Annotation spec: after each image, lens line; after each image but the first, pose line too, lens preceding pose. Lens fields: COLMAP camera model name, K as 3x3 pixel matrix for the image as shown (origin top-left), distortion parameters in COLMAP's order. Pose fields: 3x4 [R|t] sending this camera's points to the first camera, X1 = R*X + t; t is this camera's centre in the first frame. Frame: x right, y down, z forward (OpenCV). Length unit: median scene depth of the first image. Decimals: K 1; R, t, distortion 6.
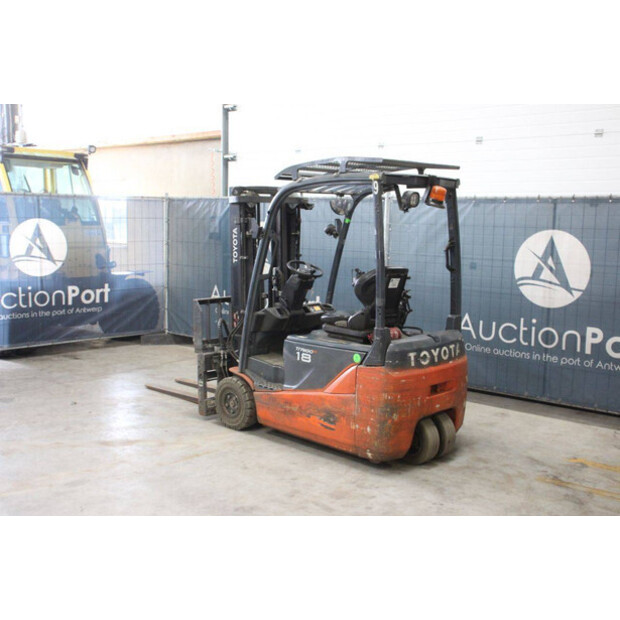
lens RADIAL K [[715.8, 0, 311.8], [0, 715.8, 312.9], [0, 0, 1]] dist [-0.000490, 0.000000]
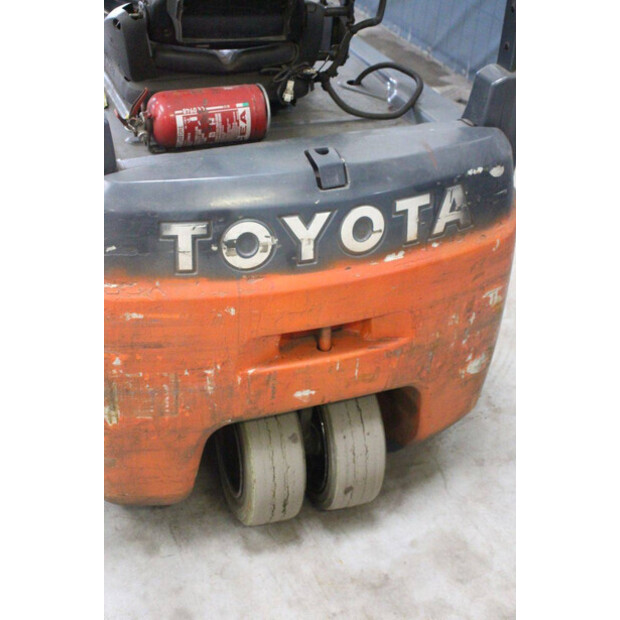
lens RADIAL K [[1004.3, 0, 309.0], [0, 1004.3, 312.3], [0, 0, 1]] dist [0.080868, 0.000000]
pose [[0.910027, 0.265218, -0.318606, 0.297833], [-0.103635, 0.889708, 0.444611, -0.083924], [0.401385, -0.371590, 0.837145, 0.657974]]
